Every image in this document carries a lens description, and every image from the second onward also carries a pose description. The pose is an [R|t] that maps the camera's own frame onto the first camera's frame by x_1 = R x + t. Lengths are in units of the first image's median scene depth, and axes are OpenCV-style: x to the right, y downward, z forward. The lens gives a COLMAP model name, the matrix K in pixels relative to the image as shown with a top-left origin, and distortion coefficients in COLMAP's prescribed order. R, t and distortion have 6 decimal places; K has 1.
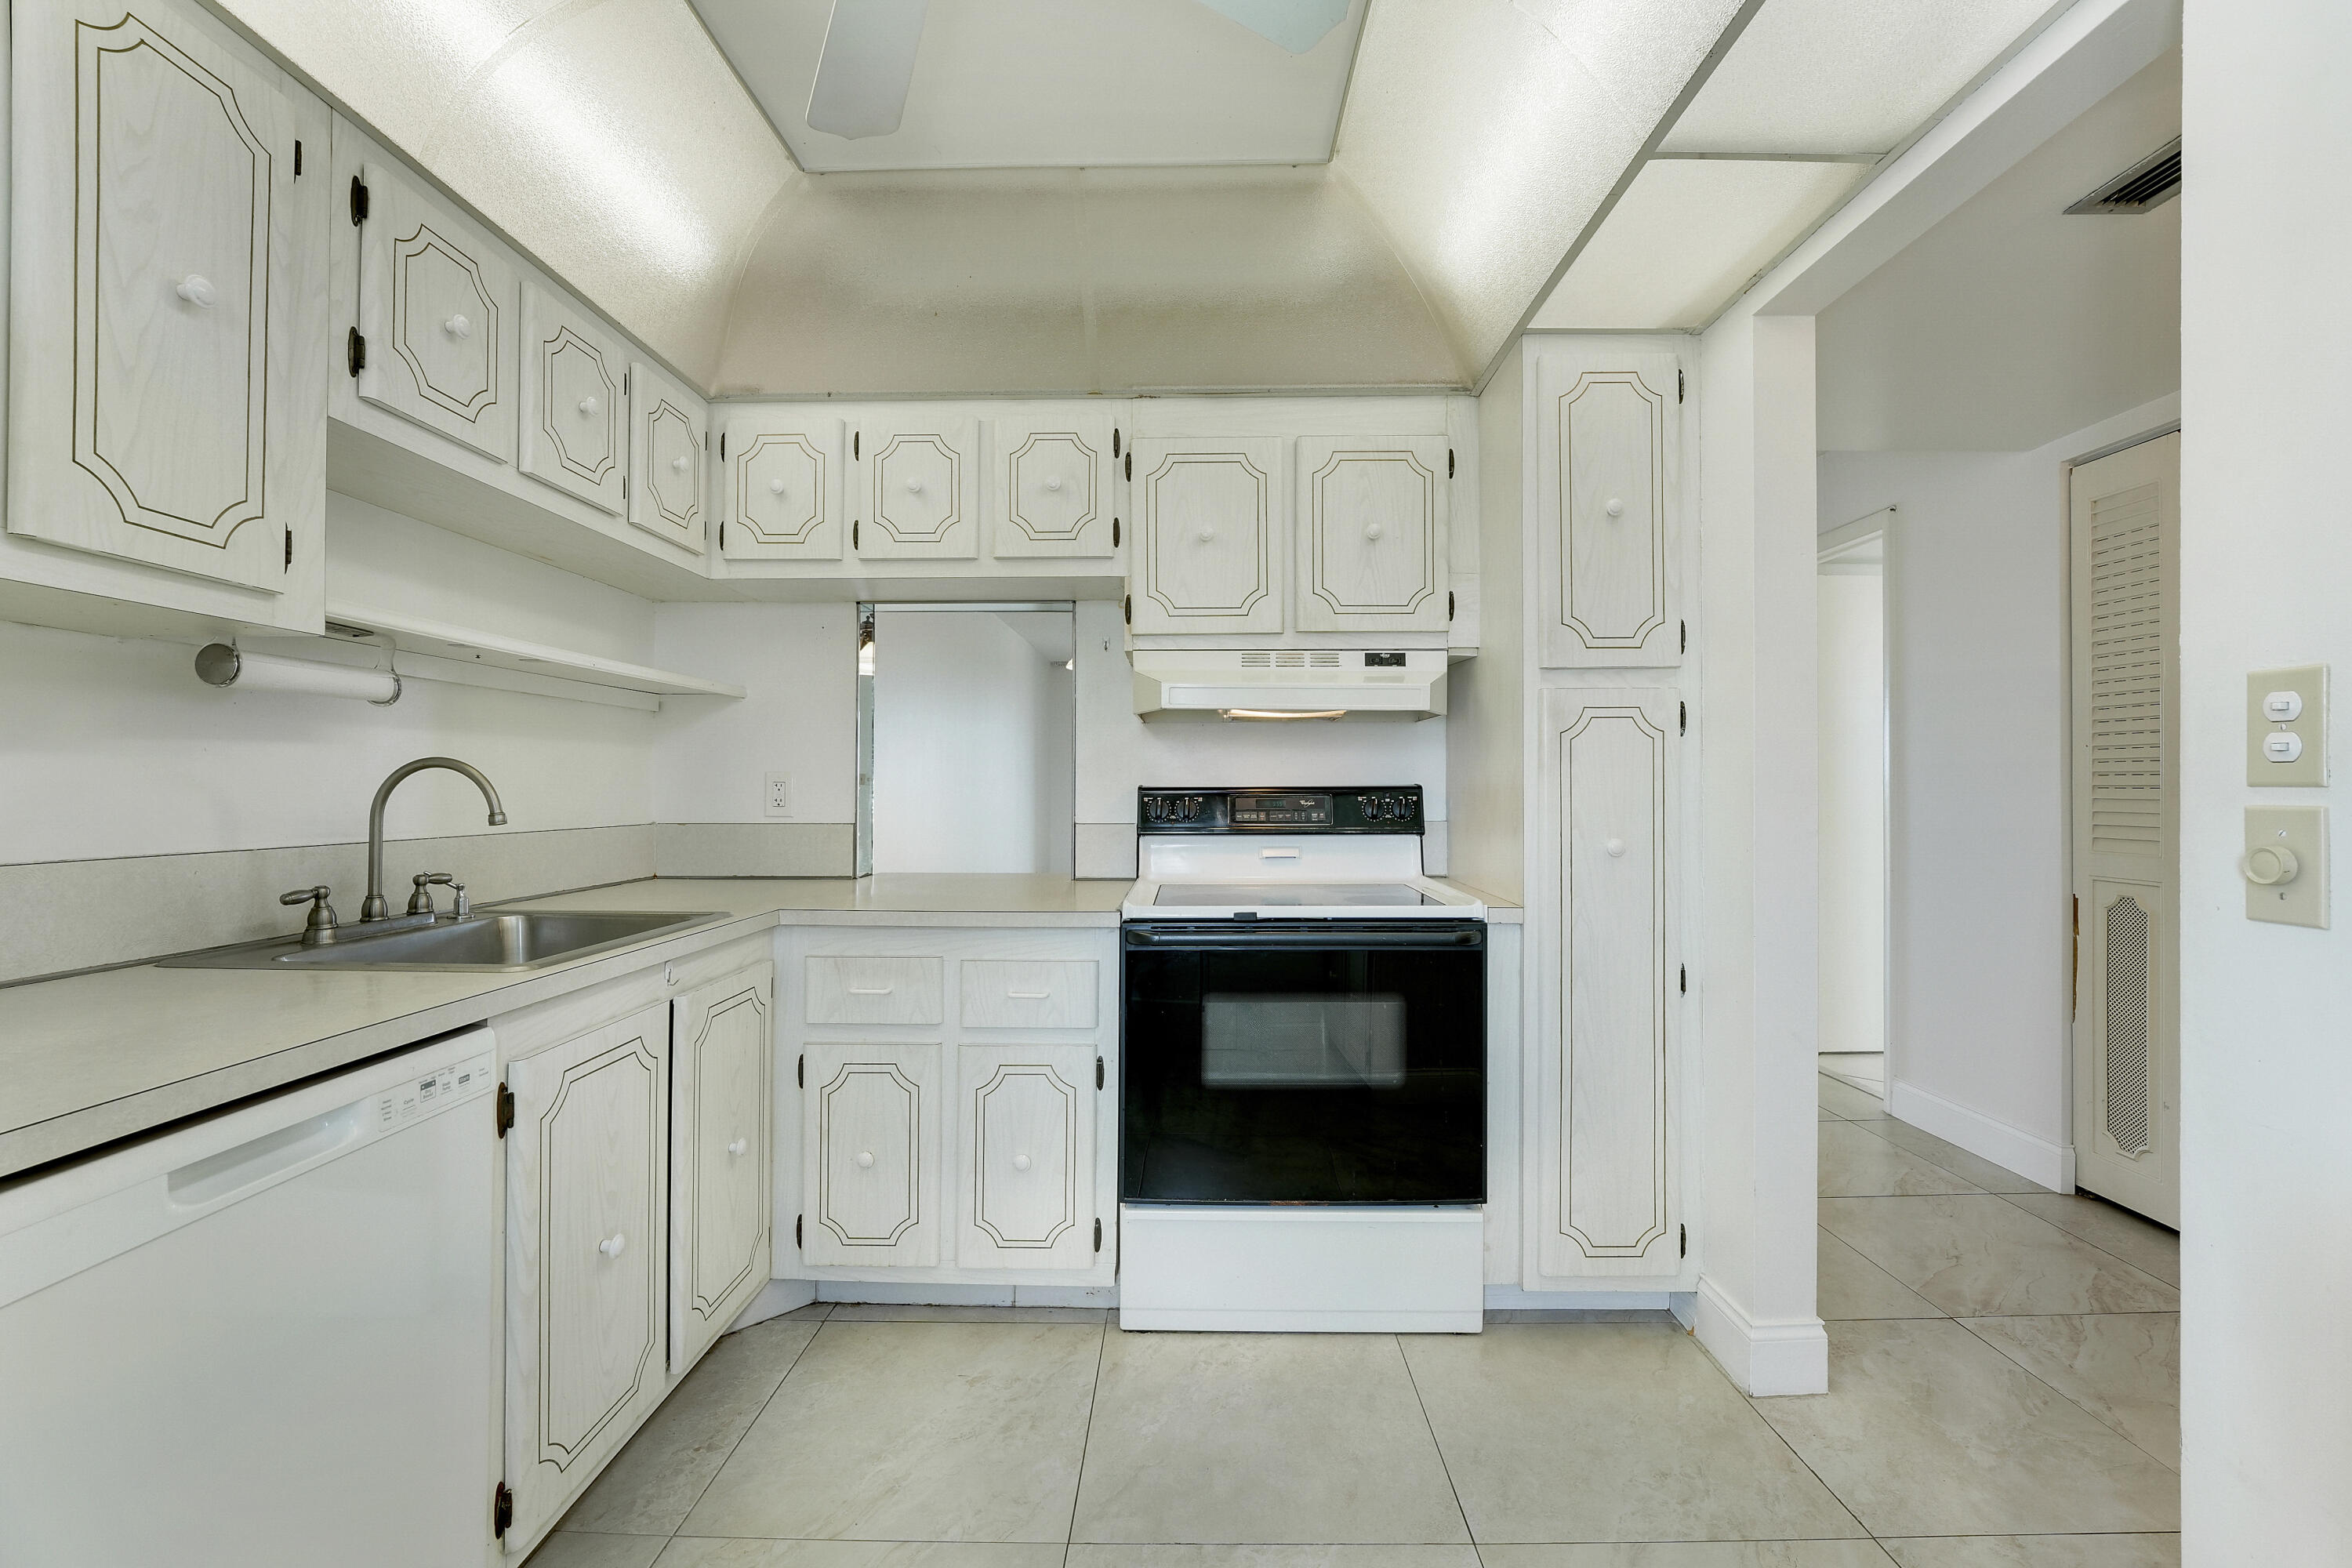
lens RADIAL K [[961.7, 0, 1175.9], [0, 961.7, 790.3], [0, 0, 1]] dist [-0.027595, -0.000311]
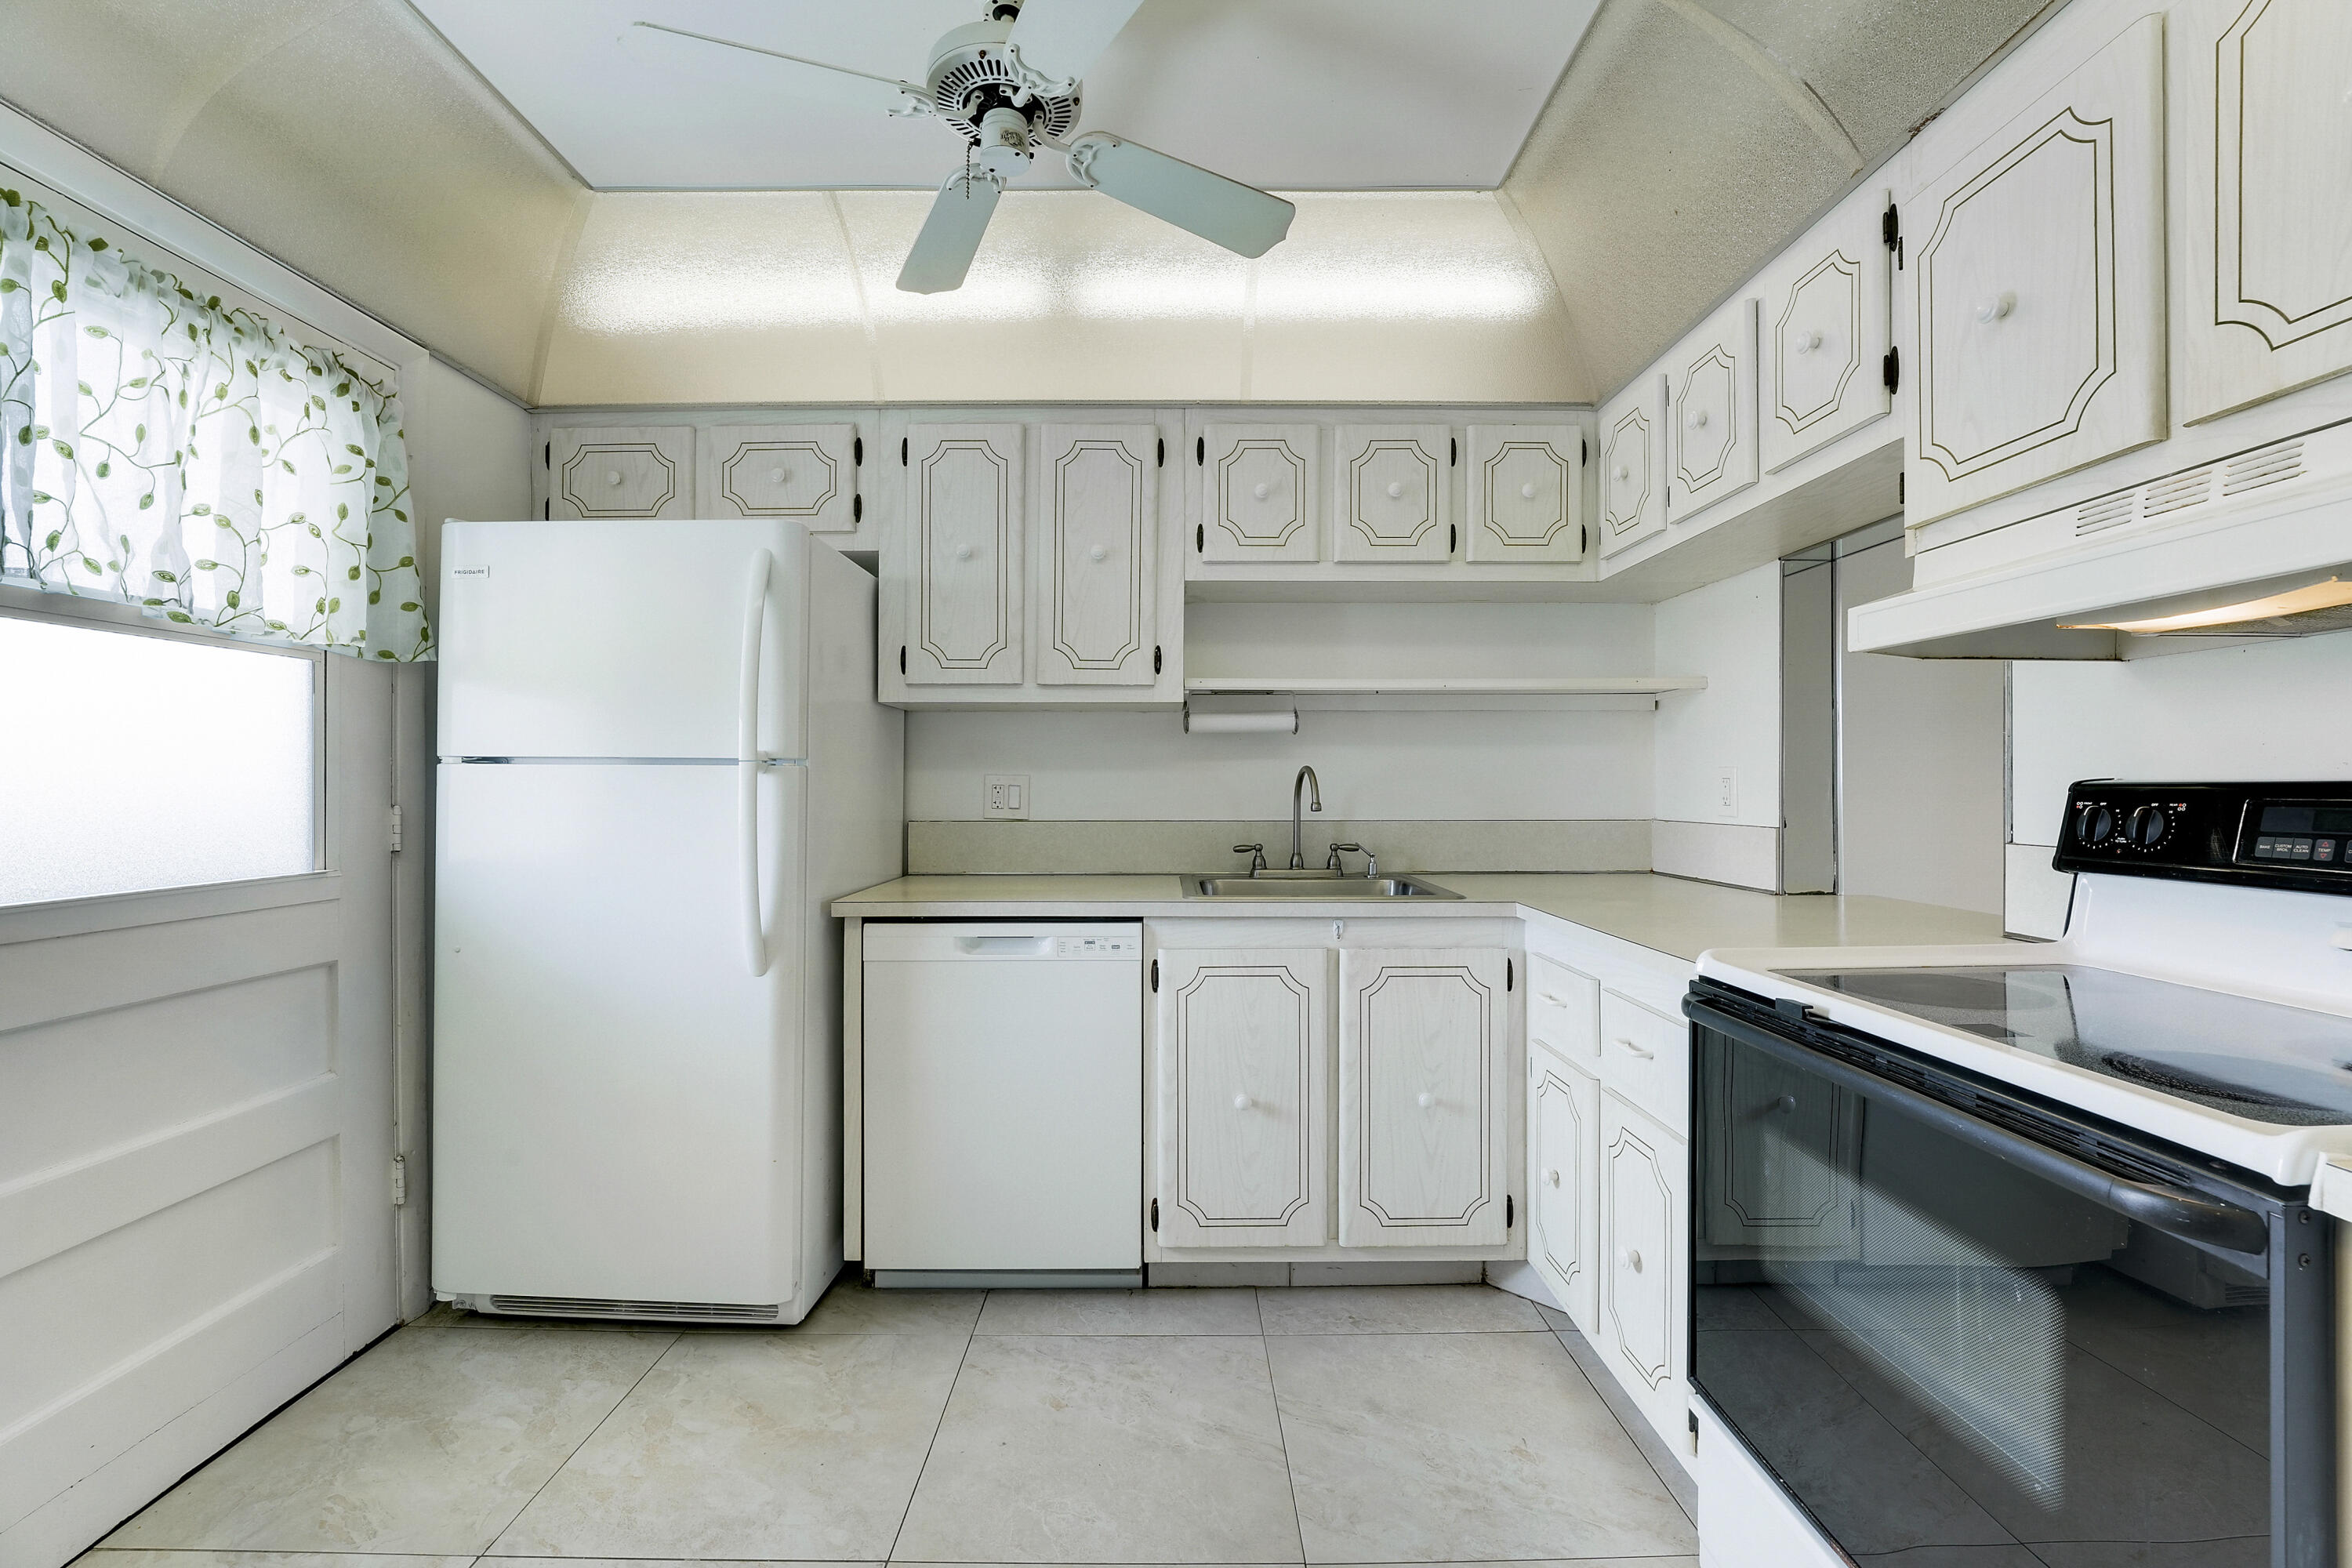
lens RADIAL K [[984.8, 0, 1178.4], [0, 984.8, 780.3], [0, 0, 1]] dist [-0.020878, -0.000062]
pose [[0.018187, -0.006617, -0.999813, 0.695312], [-0.000337, 0.999978, -0.006624, -0.000433], [0.999835, 0.000457, 0.018184, 0.664518]]
